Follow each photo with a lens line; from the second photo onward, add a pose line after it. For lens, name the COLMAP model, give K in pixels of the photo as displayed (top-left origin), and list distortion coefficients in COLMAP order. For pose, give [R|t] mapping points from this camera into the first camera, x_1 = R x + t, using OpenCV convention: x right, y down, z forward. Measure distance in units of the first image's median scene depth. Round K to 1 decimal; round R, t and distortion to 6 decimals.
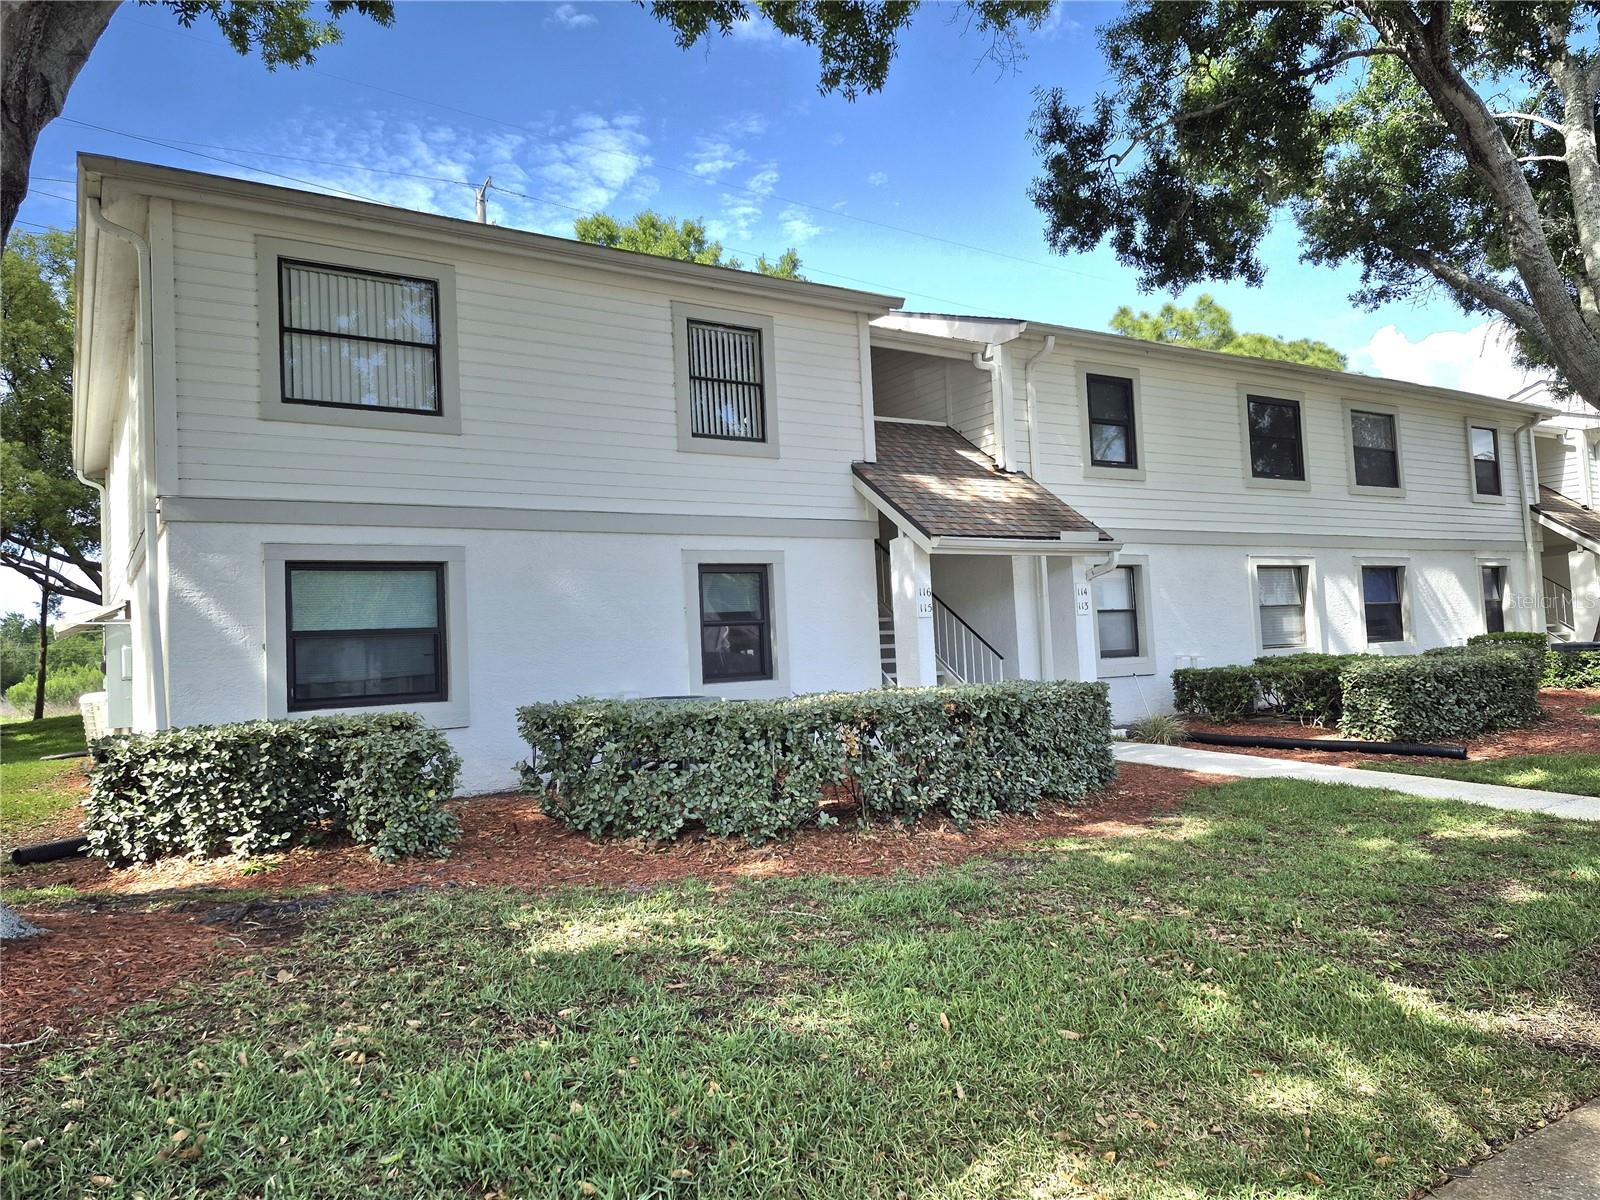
lens RADIAL K [[1080.8, 0, 797.7], [0, 1080.8, 595.1], [0, 0, 1]] dist [0.049767, -0.028539]
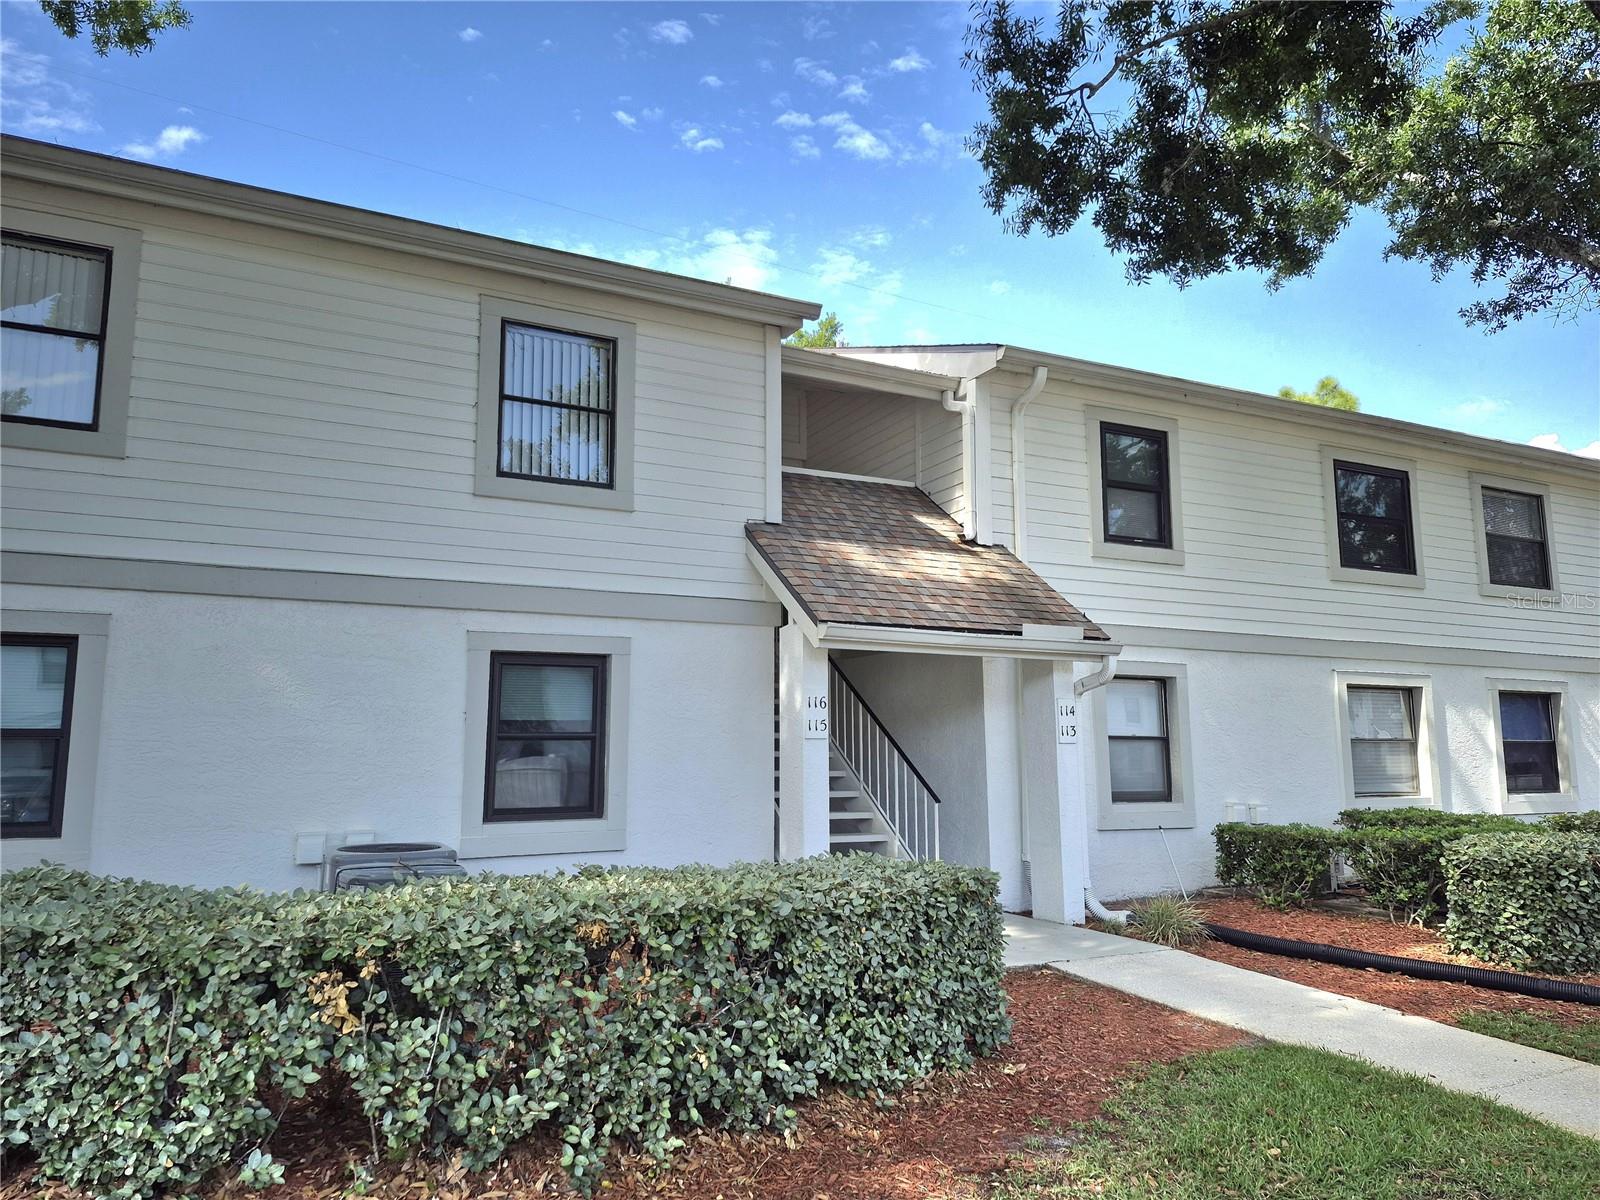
lens RADIAL K [[1080.8, 0, 800.9], [0, 1080.8, 603.7], [0, 0, 1]] dist [0.049767, -0.028539]
pose [[0.993668, 0.027274, -0.108998, 0.163785], [-0.036571, 0.995776, -0.084223, -0.006589], [0.106240, 0.087676, 0.990468, 0.269233]]
